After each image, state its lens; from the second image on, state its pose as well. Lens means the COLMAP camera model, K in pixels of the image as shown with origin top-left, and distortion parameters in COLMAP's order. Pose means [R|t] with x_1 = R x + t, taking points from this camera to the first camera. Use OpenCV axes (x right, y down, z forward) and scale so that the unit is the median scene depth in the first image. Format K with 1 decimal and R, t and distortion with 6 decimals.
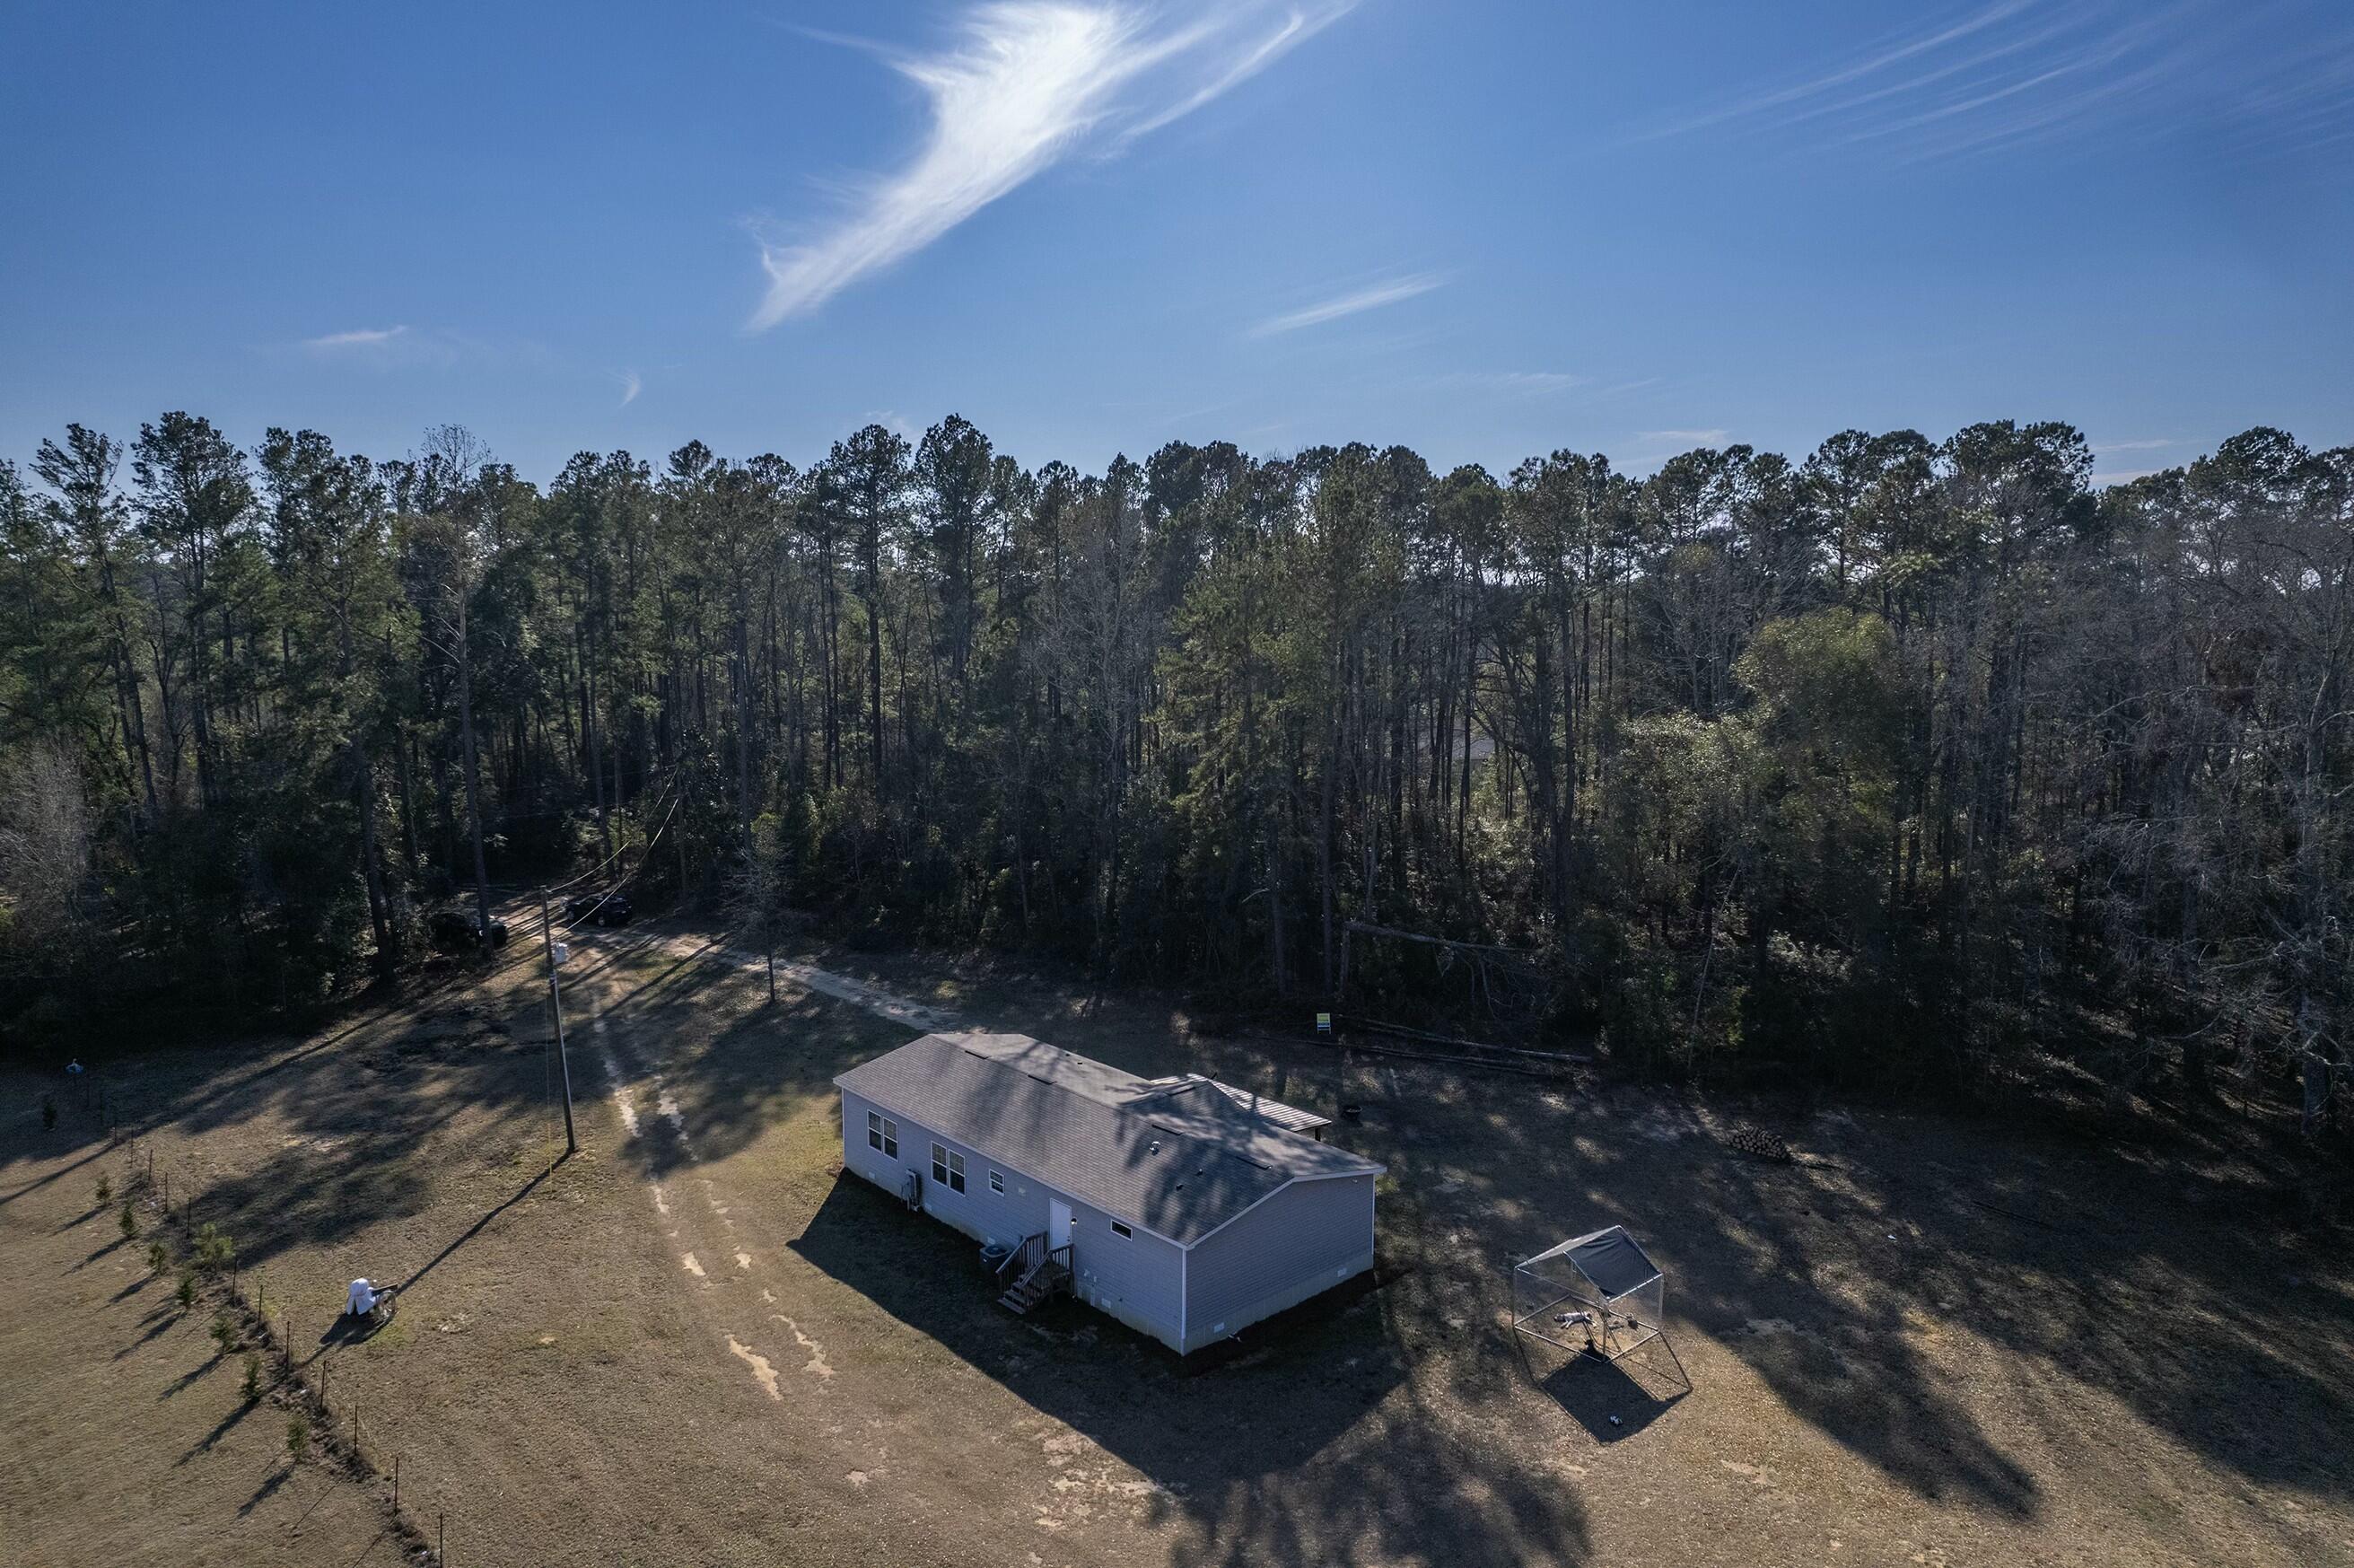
lens RADIAL K [[1524.5, 0, 1190.0], [0, 1524.5, 793.4], [0, 0, 1]] dist [-0.074895, 0.076919]
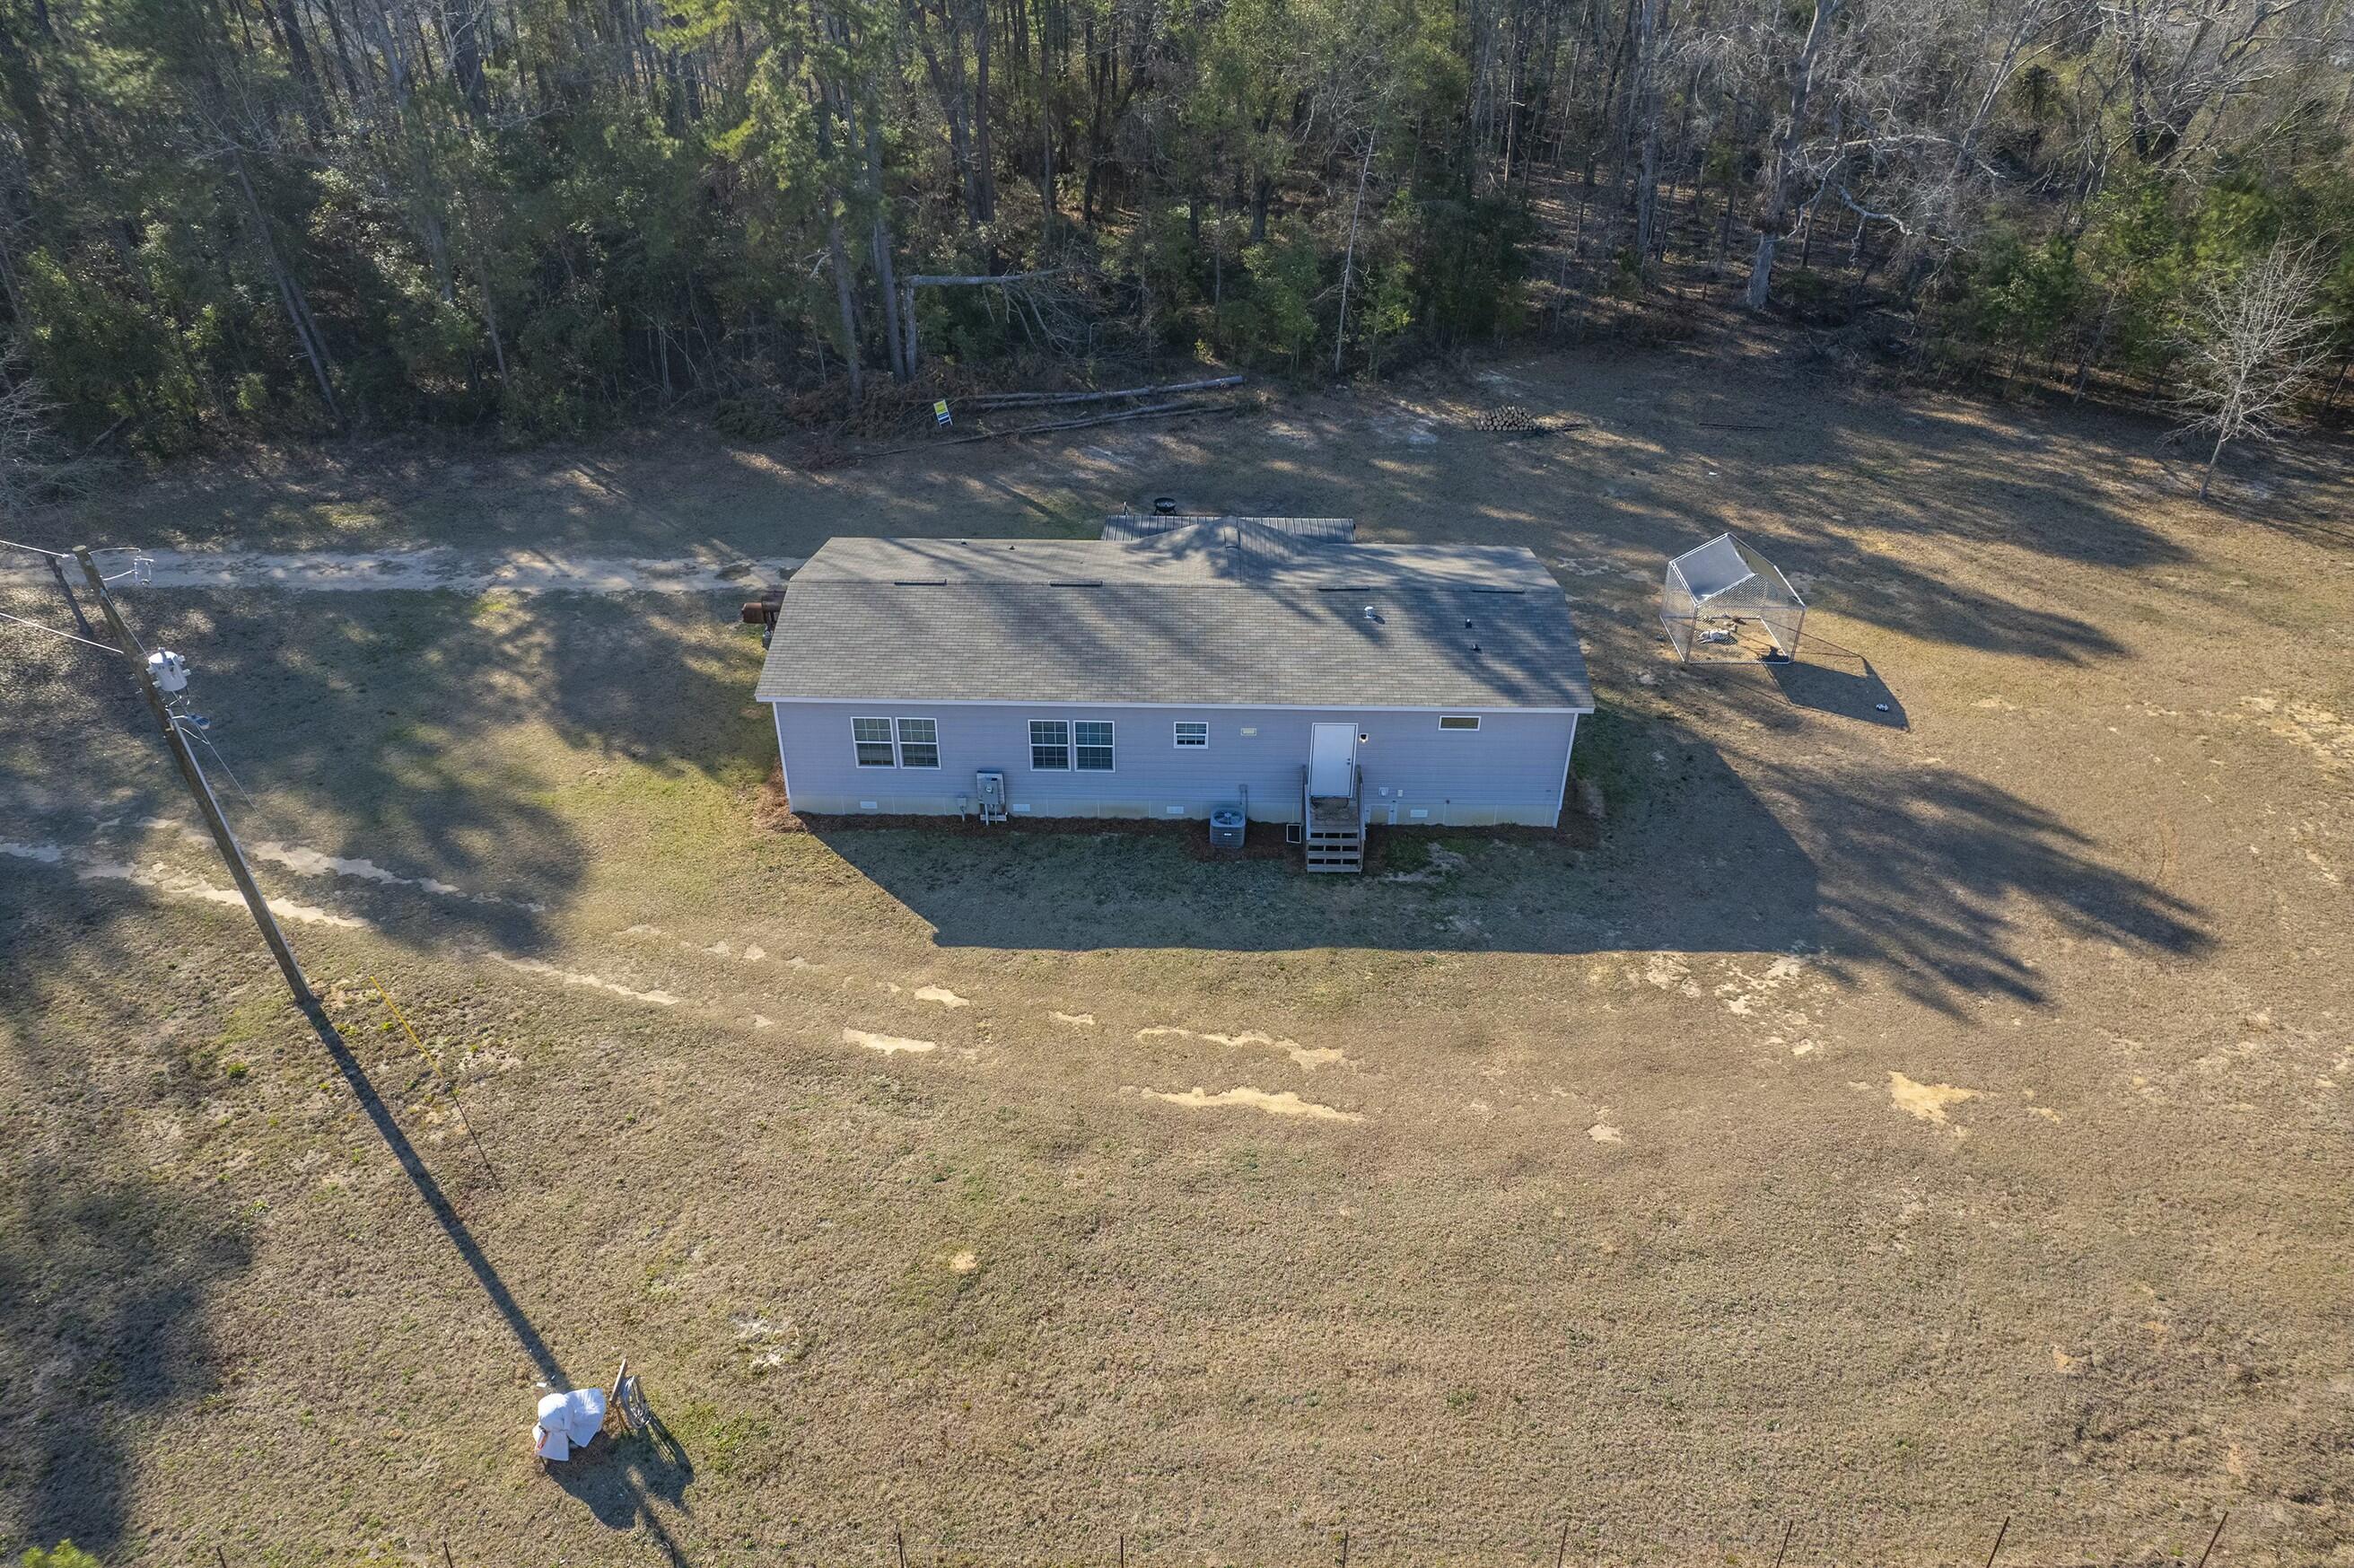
lens RADIAL K [[1470.2, 0, 1194.2], [0, 1470.2, 835.3], [0, 0, 1]] dist [-0.067903, 0.049478]
pose [[0.684956, -0.426571, 0.590654, -0.620001], [0.089434, 0.853783, 0.512890, -0.068031], [-0.723075, -0.298483, 0.622954, 0.606441]]
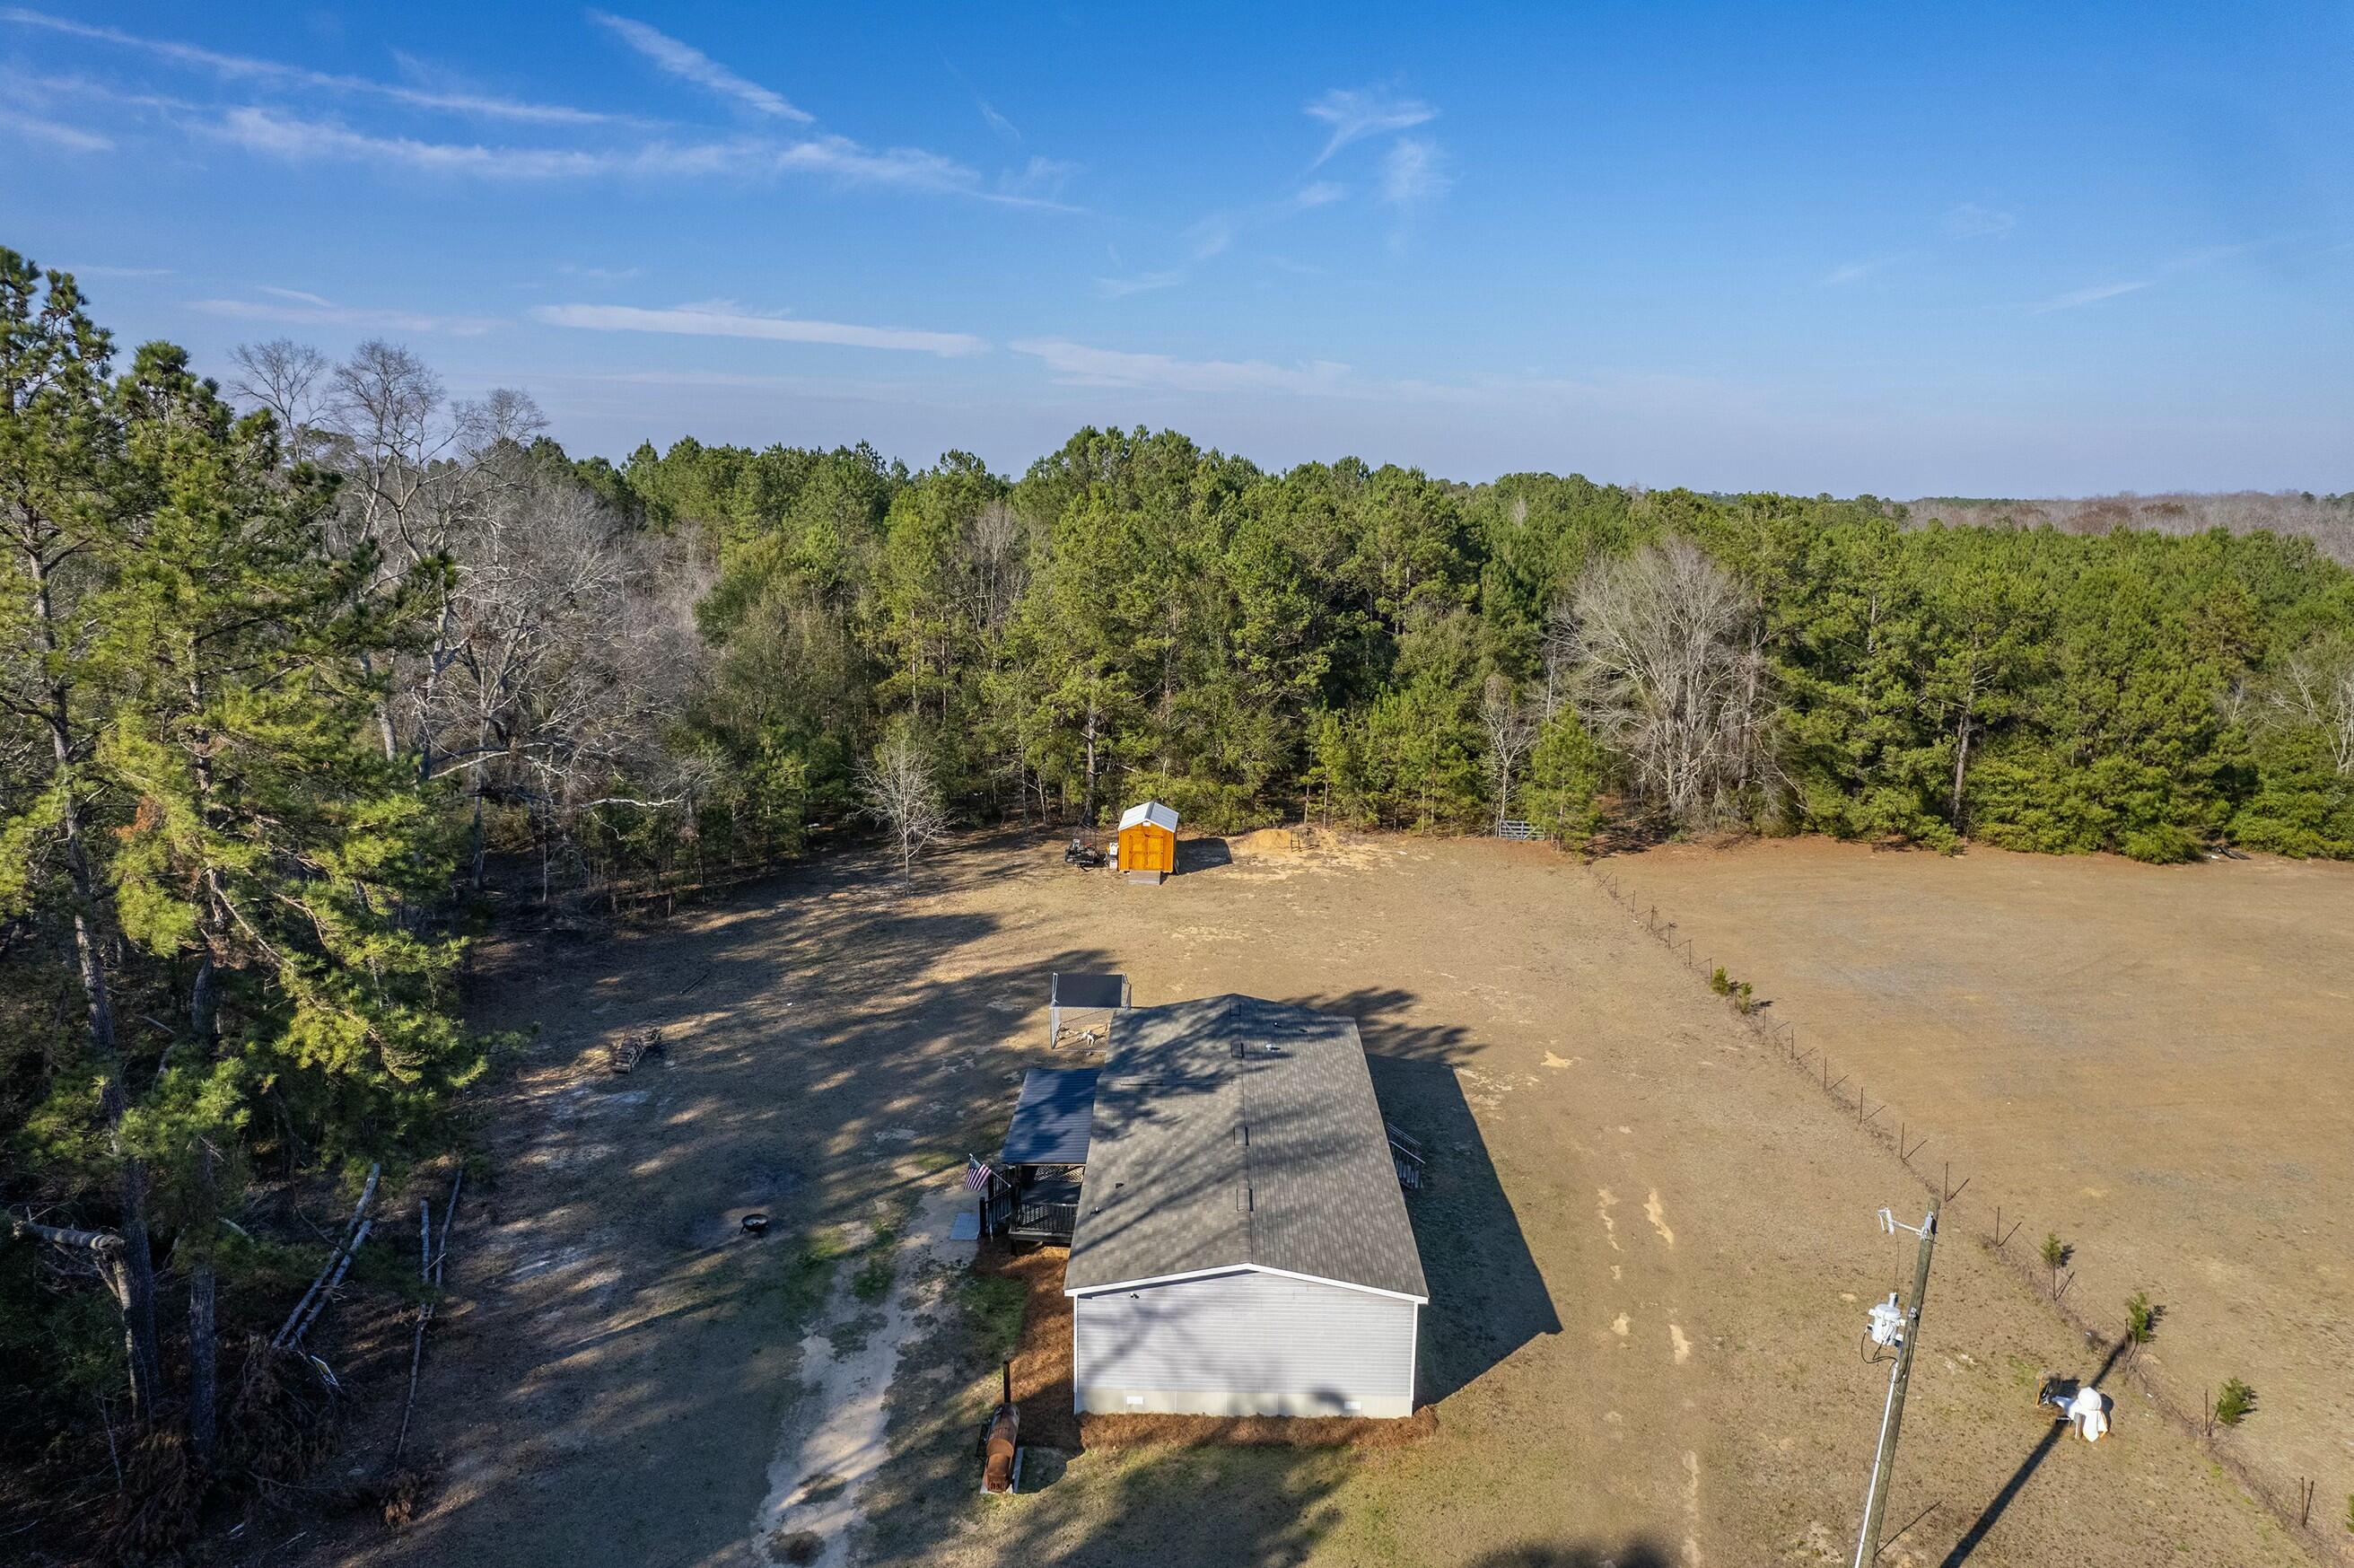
lens RADIAL K [[1470.2, 0, 1194.2], [0, 1470.2, 835.3], [0, 0, 1]] dist [-0.067903, 0.049478]
pose [[-0.721447, -0.172578, 0.670621, -0.684848], [0.070422, 0.945141, 0.318982, -0.243346], [-0.688880, 0.277355, -0.669715, 1.783665]]
